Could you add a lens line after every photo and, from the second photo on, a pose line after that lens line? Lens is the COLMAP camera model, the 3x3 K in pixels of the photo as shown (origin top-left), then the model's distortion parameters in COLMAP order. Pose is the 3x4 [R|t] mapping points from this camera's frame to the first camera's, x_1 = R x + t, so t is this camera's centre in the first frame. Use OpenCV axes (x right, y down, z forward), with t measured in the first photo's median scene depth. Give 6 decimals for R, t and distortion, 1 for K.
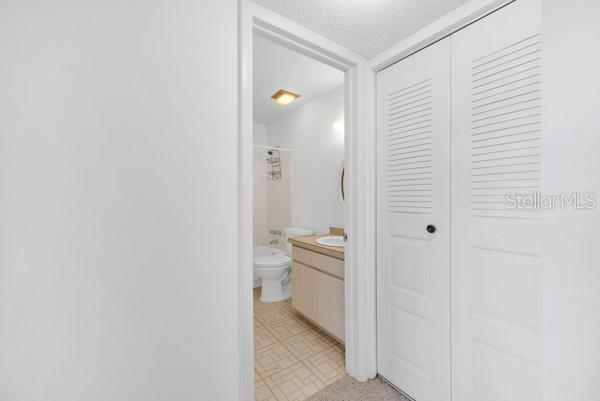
lens RADIAL K [[241.6, 0, 297.6], [0, 241.6, 198.0], [0, 0, 1]] dist [0.001329, 0.000150]
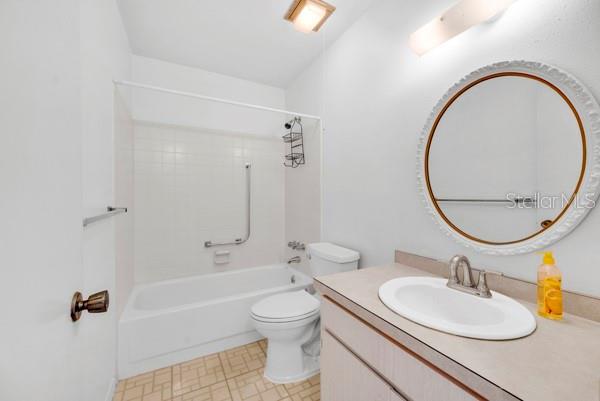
lens RADIAL K [[241.6, 0, 297.6], [0, 241.6, 198.0], [0, 0, 1]] dist [0.001329, 0.000150]
pose [[0.992518, 0.001934, -0.122082, -0.006992], [-0.000575, 0.999938, 0.011165, 0.003213], [0.122096, -0.011011, 0.992457, 0.349609]]
